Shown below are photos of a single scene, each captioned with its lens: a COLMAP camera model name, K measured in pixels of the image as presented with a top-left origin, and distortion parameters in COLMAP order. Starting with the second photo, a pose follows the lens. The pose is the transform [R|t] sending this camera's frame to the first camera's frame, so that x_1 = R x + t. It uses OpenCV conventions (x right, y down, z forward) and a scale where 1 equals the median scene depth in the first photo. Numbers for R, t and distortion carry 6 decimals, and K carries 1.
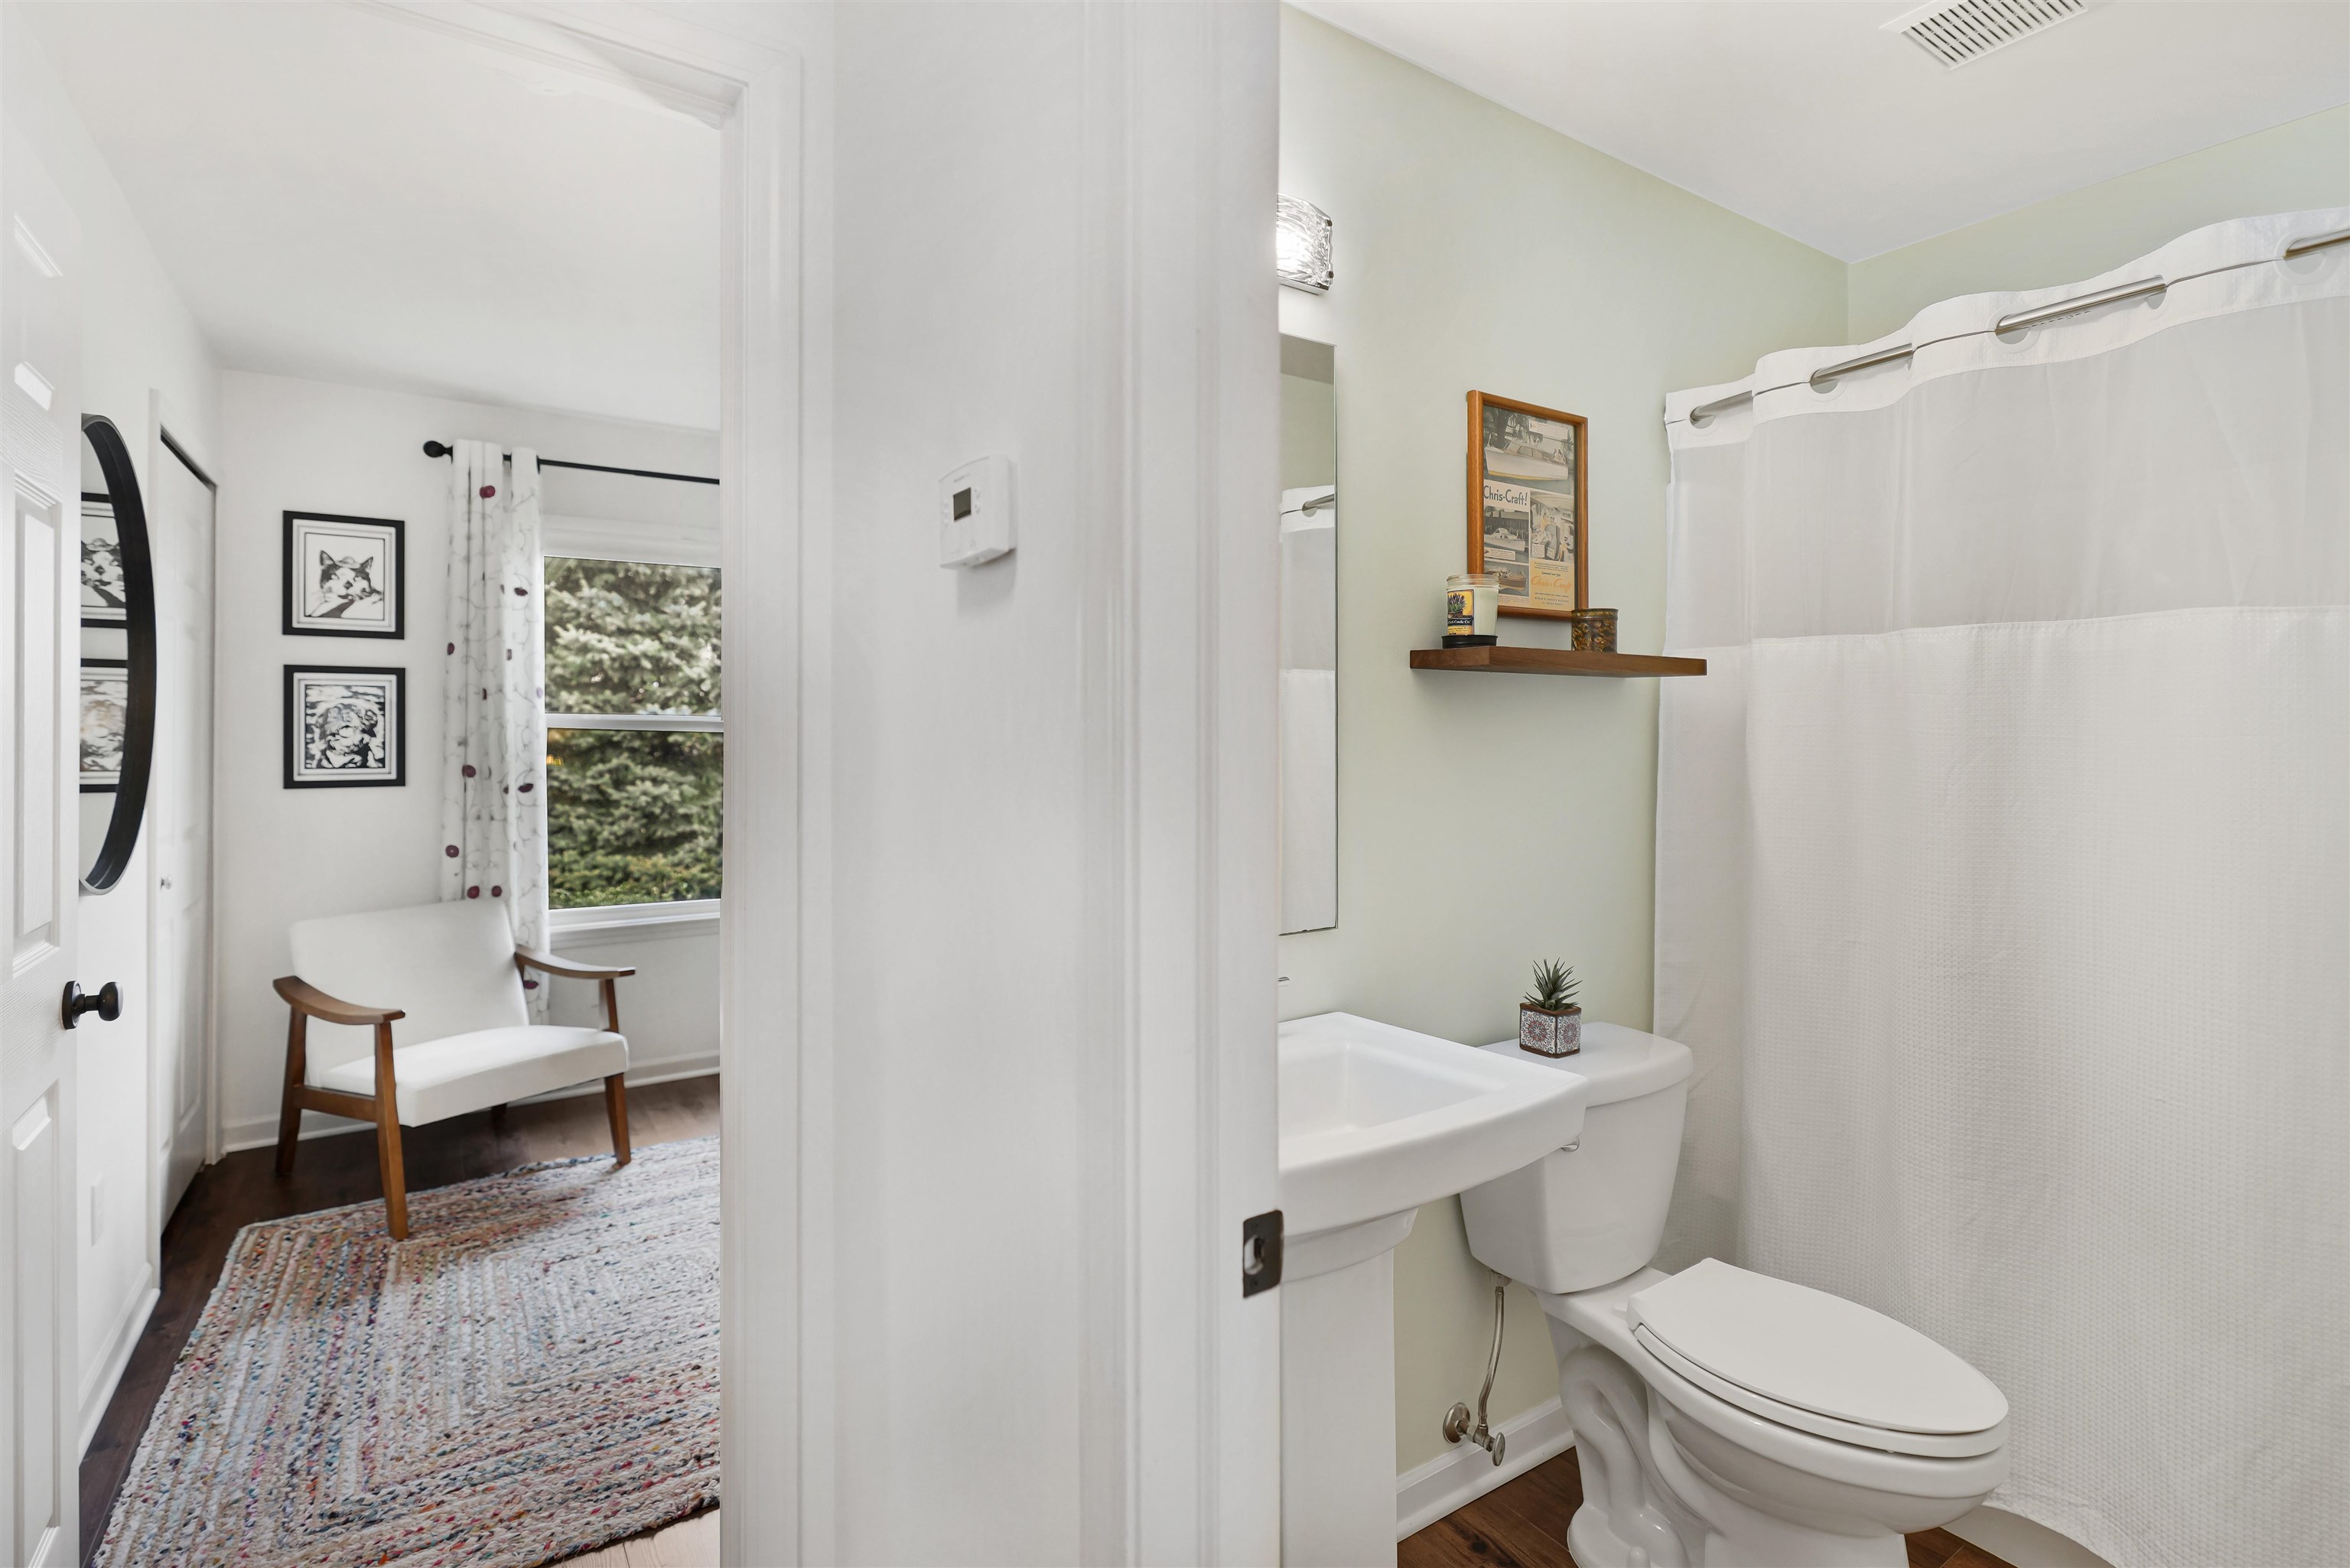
lens RADIAL K [[1111.5, 0, 1177.3], [0, 1111.5, 745.7], [0, 0, 1]] dist [-0.004749, -0.000882]
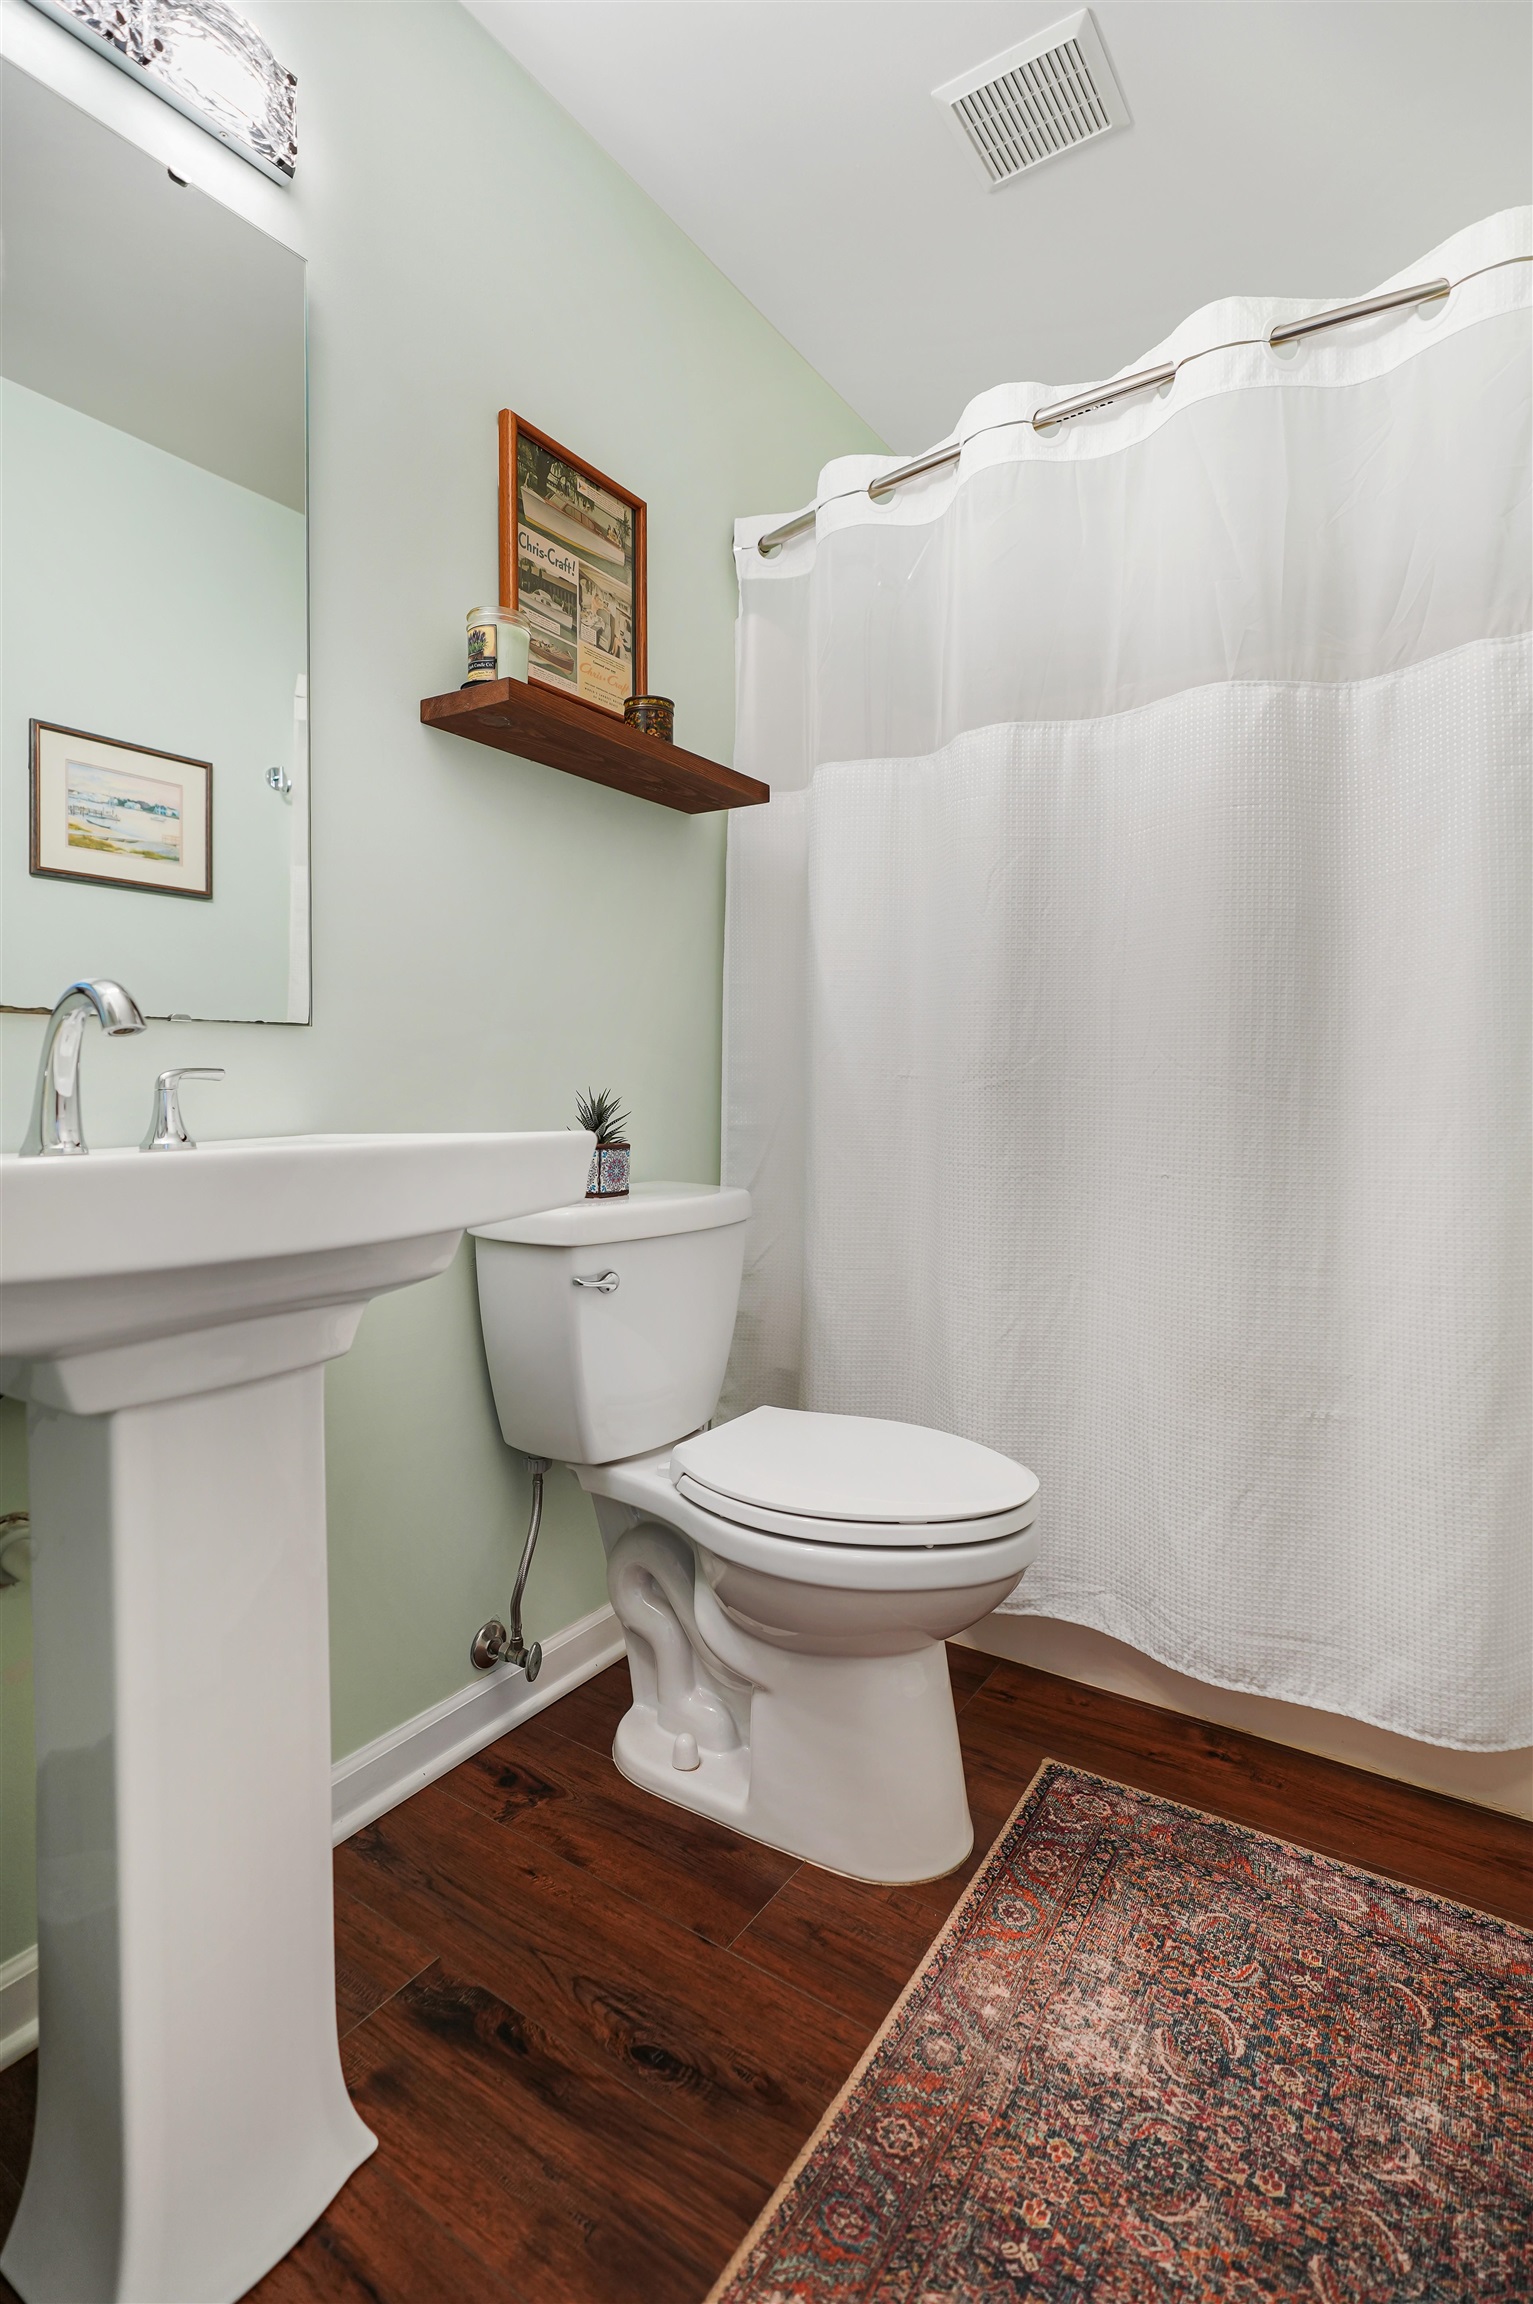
lens RADIAL K [[1066.1, 0, 757.0], [0, 1066.1, 1136.5], [0, 0, 1]] dist [-0.003700, -0.000619]
pose [[0.926191, -0.010929, 0.376895, 0.155634], [0.001184, 0.999659, 0.026078, 0.229245], [-0.377052, -0.023706, 0.925889, 0.211624]]
